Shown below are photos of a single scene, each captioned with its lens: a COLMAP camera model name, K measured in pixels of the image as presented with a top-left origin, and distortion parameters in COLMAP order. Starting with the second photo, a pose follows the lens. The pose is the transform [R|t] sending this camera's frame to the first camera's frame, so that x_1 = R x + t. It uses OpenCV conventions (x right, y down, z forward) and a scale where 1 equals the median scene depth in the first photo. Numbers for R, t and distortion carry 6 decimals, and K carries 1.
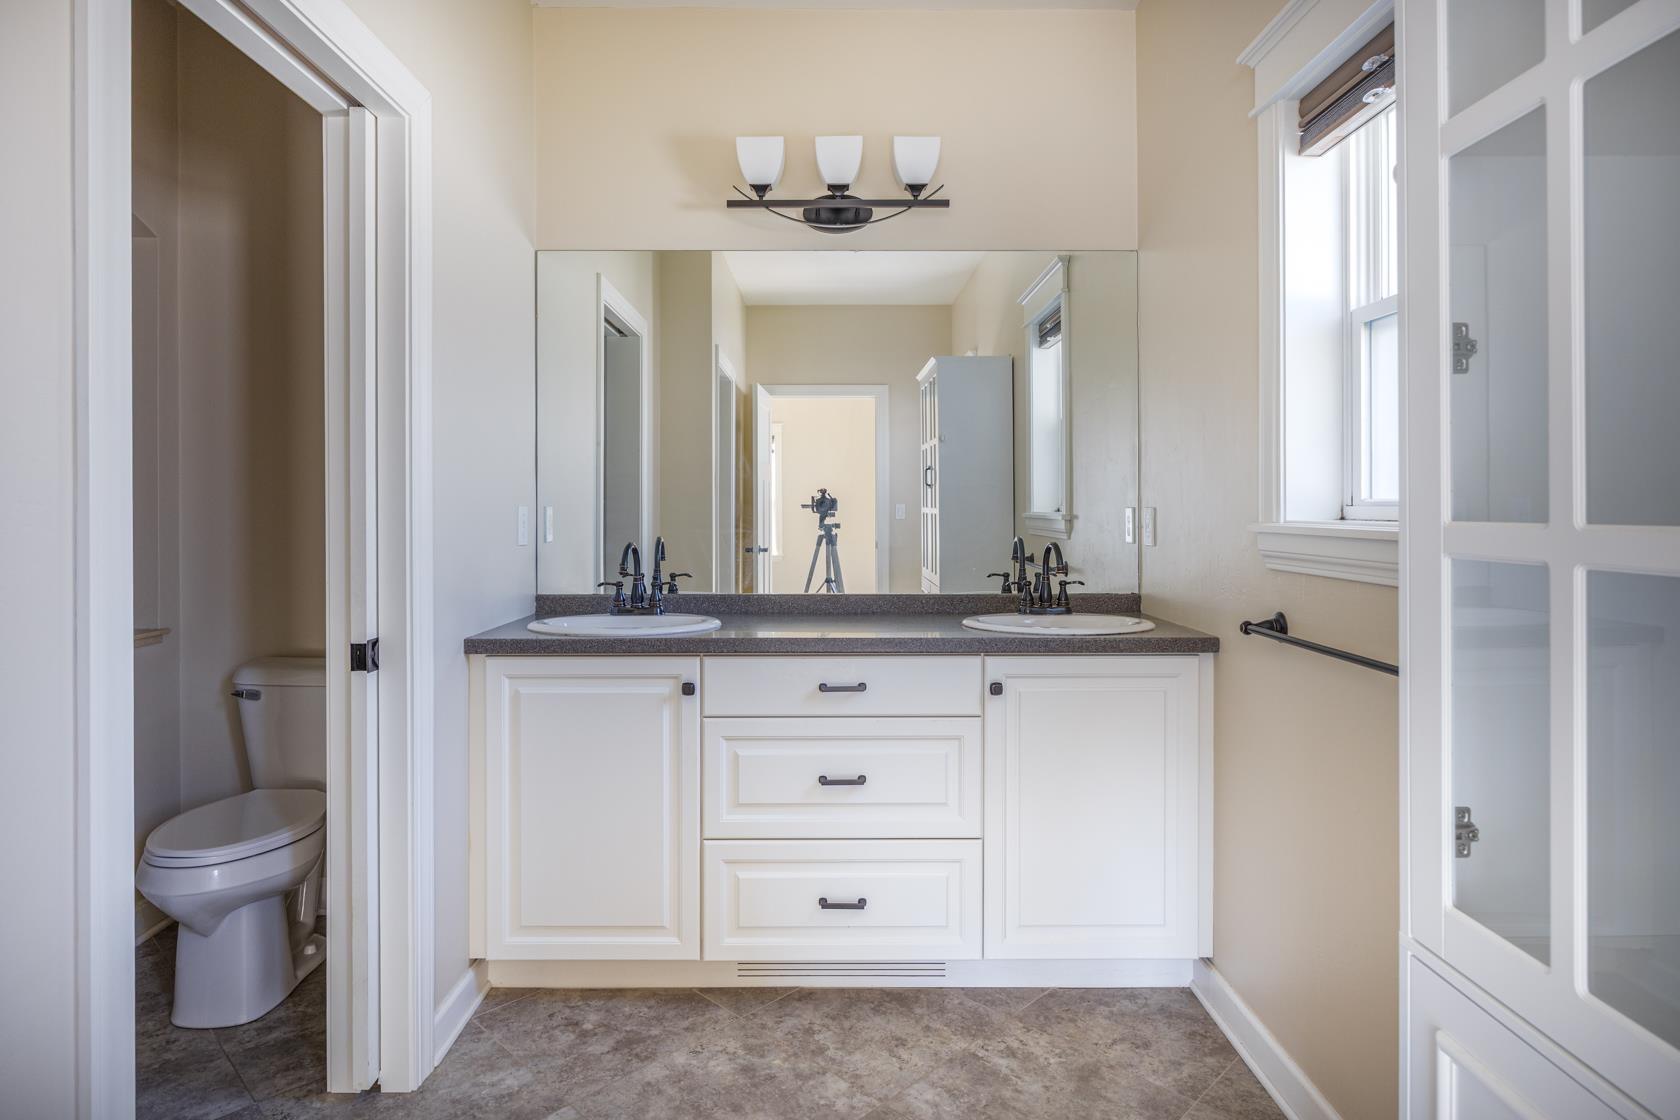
lens RADIAL K [[918.6, 0, 837.6], [0, 918.6, 515.0], [0, 0, 1]] dist [0.001444, 0.000074]
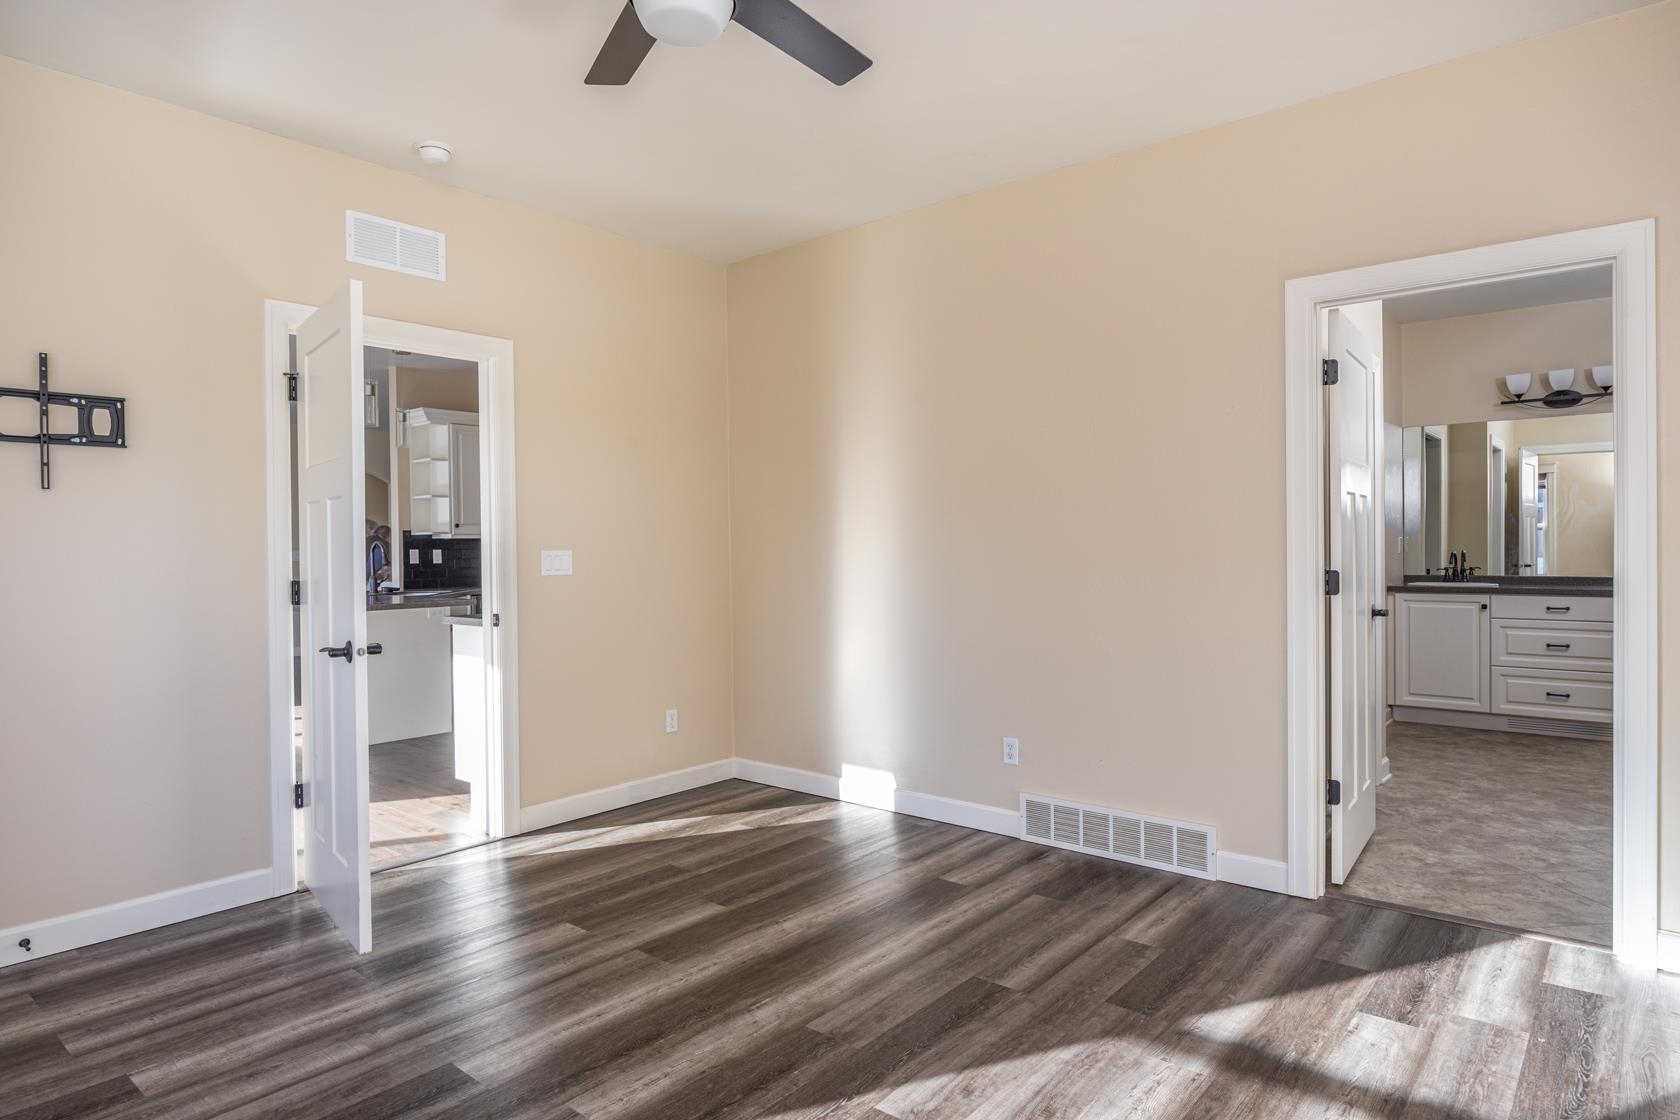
lens RADIAL K [[987.4, 0, 837.3], [0, 987.4, 553.1], [0, 0, 1]] dist [0.003034, 0.001033]
pose [[0.763113, -0.000004, -0.646266, 0.209309], [0.008437, 0.999915, 0.009957, -0.004375], [0.646210, -0.013050, 0.763048, -1.950853]]
